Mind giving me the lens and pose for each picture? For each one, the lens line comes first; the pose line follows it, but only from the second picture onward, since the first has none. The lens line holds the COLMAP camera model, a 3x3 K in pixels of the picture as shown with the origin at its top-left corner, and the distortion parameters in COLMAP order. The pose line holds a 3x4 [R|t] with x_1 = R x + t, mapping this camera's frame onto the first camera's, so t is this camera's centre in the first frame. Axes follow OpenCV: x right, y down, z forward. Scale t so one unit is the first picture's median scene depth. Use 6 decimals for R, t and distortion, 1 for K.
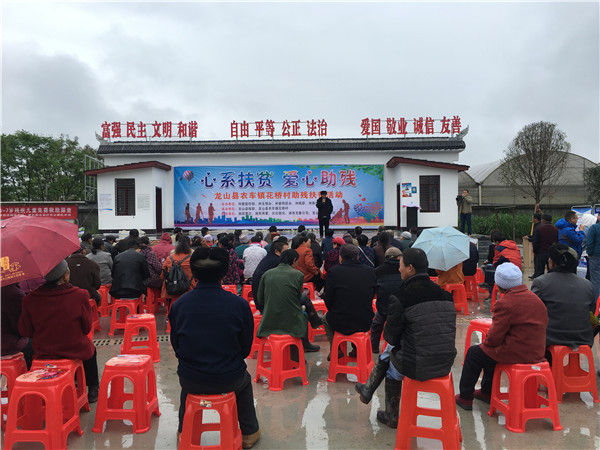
lens RADIAL K [[512.7, 0, 299.8], [0, 512.7, 225.2], [0, 0, 1]] dist [0.030353, -0.002904]
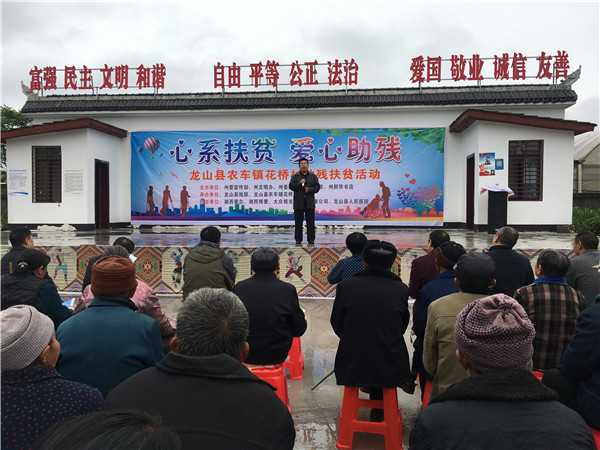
lens RADIAL K [[512.7, 0, 295.6], [0, 512.7, 238.6], [0, 0, 1]] dist [0.030353, -0.002904]
pose [[0.997450, 0.012376, -0.070281, 0.022300], [-0.009500, 0.999110, 0.041107, -0.002585], [0.070727, -0.040335, 0.996680, 0.329343]]
